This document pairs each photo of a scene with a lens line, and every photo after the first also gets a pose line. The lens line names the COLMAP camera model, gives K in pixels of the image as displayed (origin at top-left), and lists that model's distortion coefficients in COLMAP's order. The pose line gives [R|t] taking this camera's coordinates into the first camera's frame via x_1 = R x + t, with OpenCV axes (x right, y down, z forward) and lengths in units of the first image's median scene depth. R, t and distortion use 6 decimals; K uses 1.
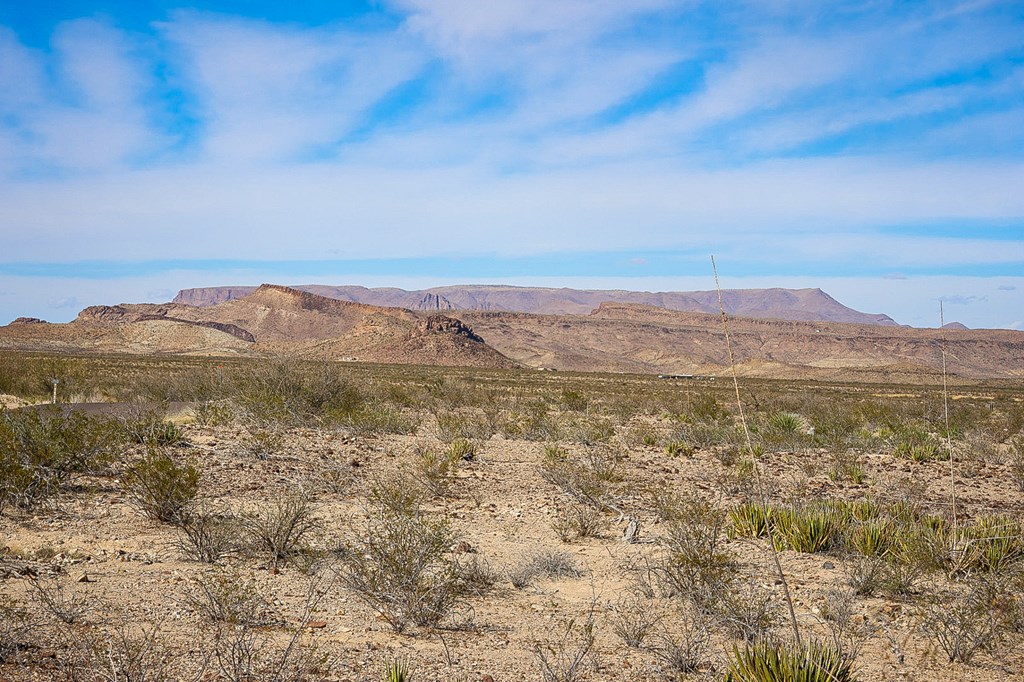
lens RADIAL K [[2176.5, 0, 556.2], [0, 2176.5, 371.1], [0, 0, 1]] dist [0.360927, 0.000000]
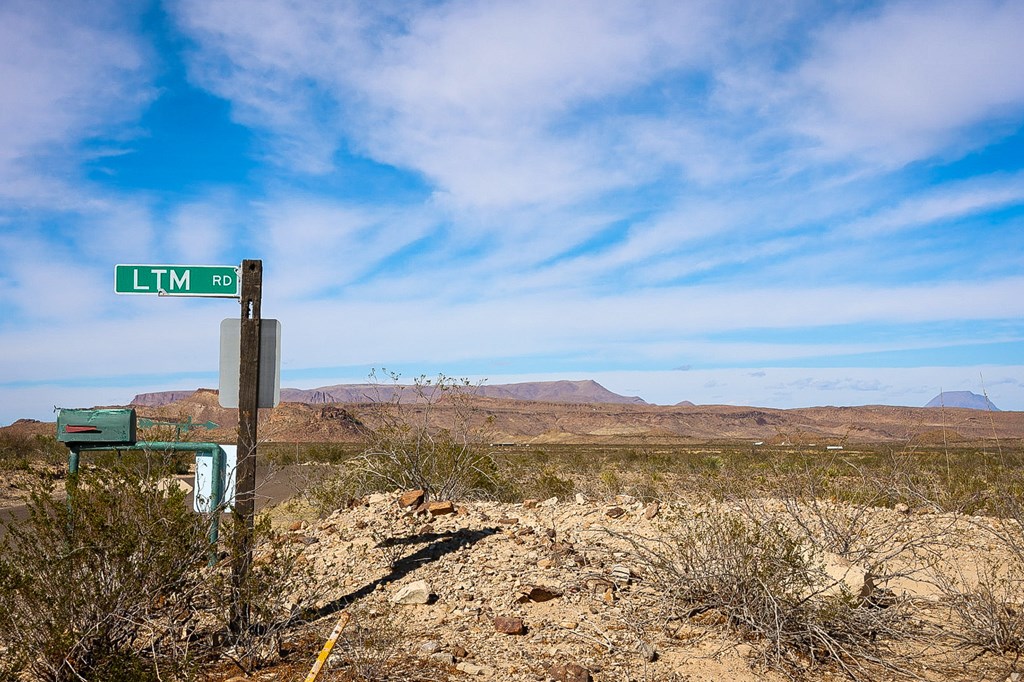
lens RADIAL K [[1527.3, 0, 494.1], [0, 1527.3, 351.0], [0, 0, 1]] dist [0.195827, 0.000000]
pose [[0.992731, -0.026630, 0.117374, -0.113803], [0.033635, 0.997744, -0.058108, -0.000983], [-0.115562, 0.061633, 0.991386, 0.018013]]
